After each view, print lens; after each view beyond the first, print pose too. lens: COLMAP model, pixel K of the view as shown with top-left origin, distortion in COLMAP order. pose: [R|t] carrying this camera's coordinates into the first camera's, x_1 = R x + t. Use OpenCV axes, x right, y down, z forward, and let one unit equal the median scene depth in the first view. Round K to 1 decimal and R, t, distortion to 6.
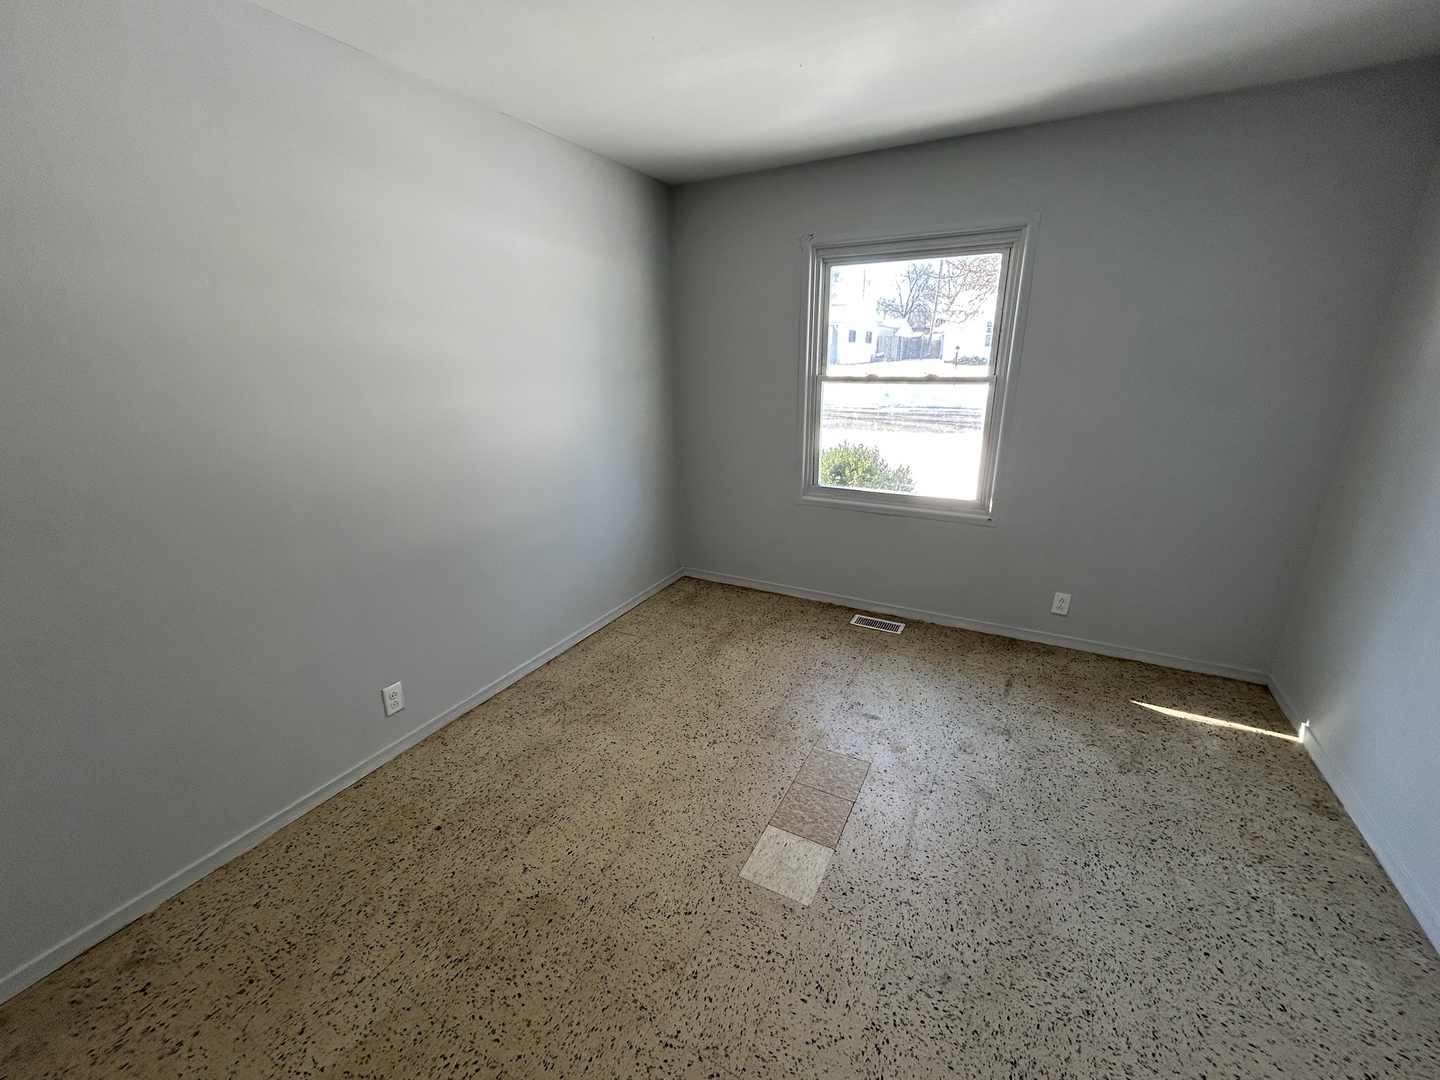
lens RADIAL K [[583.5, 0, 720.7], [0, 583.5, 537.7], [0, 0, 1]] dist [0.000404, 0.000715]
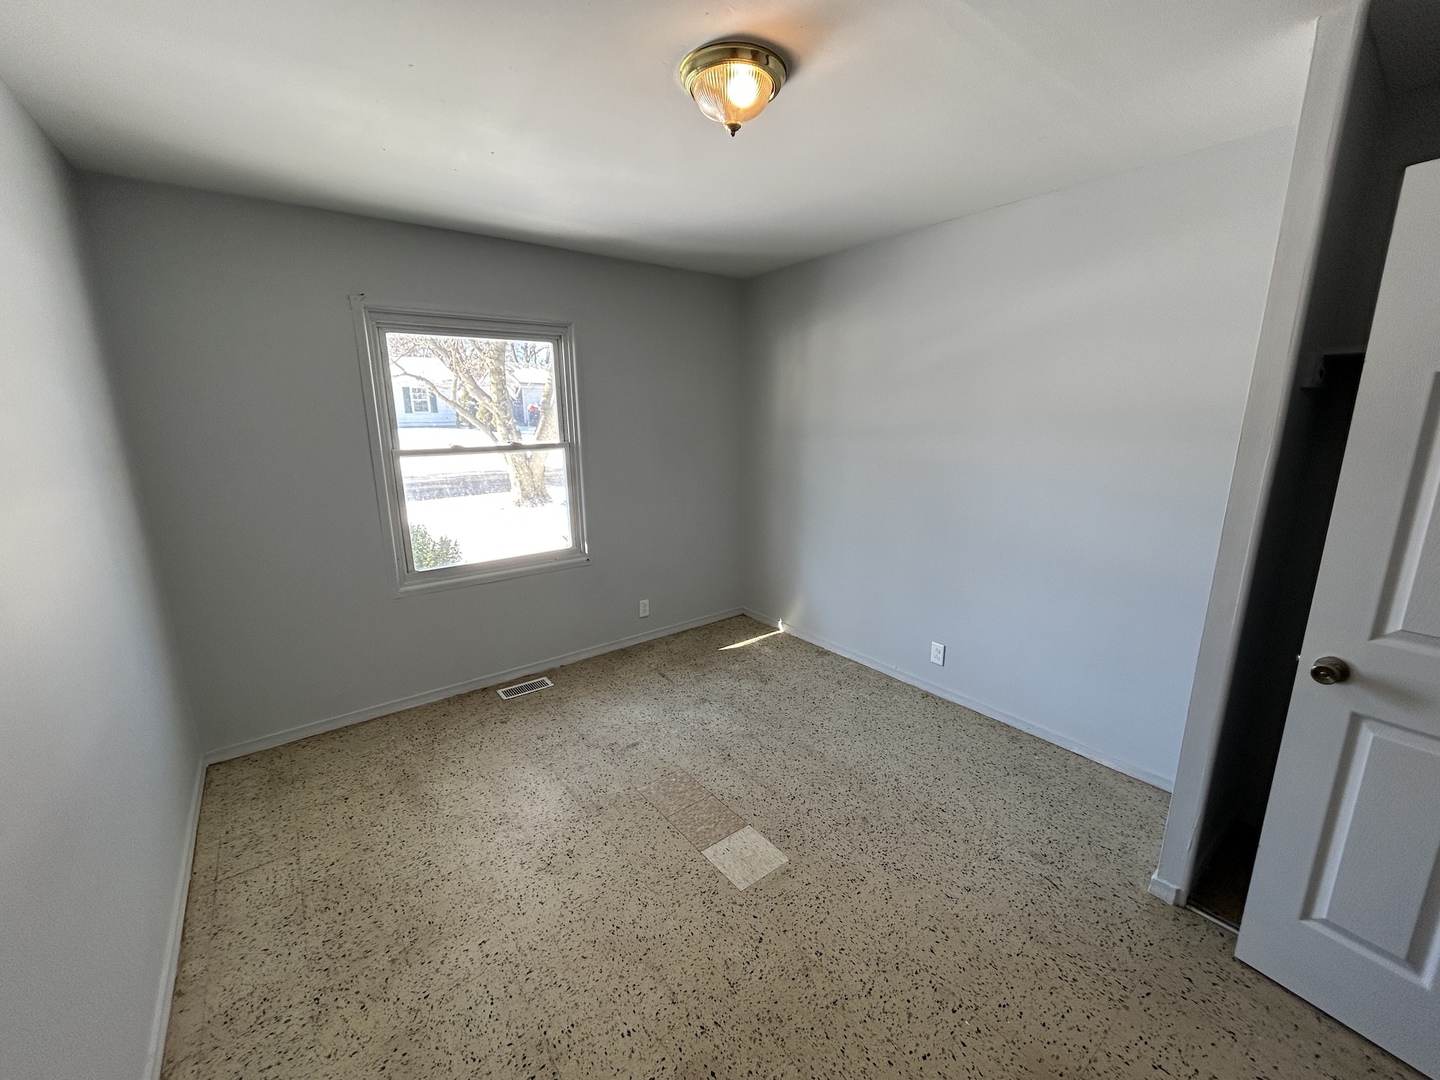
lens RADIAL K [[583.5, 0, 720.7], [0, 583.5, 537.7], [0, 0, 1]] dist [0.000404, 0.000715]
pose [[0.410156, -0.186700, 0.892701, -0.530148], [0.282530, 0.956681, 0.070271, -0.089267], [-0.867150, 0.223393, 0.445137, 0.253055]]
